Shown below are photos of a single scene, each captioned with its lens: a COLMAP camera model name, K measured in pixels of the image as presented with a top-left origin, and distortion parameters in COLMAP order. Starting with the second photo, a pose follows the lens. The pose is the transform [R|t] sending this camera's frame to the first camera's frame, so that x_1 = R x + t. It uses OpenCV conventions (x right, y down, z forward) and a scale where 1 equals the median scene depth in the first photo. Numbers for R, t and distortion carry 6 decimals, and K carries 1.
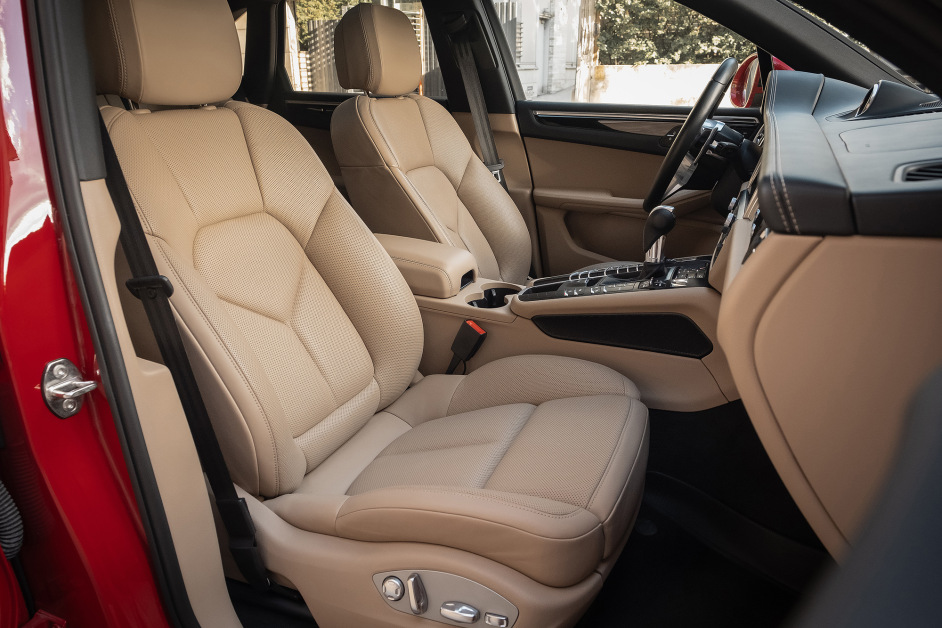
lens RADIAL K [[682.7, 0, 472.7], [0, 682.7, 325.2], [0, 0, 1]] dist [-0.005836, -0.004856]
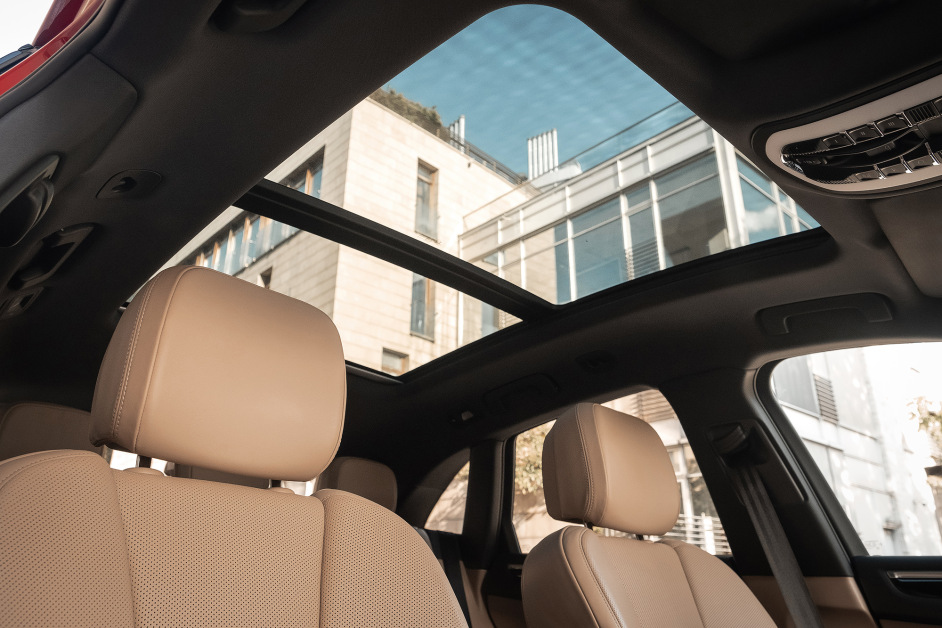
lens RADIAL K [[682.7, 0, 472.7], [0, 682.7, 325.2], [0, 0, 1]] dist [-0.005836, -0.004856]
pose [[0.906578, -0.151937, -0.393740, 0.027114], [-0.158110, 0.742733, -0.650653, -0.029235], [0.391301, 0.652122, 0.649323, 0.328430]]
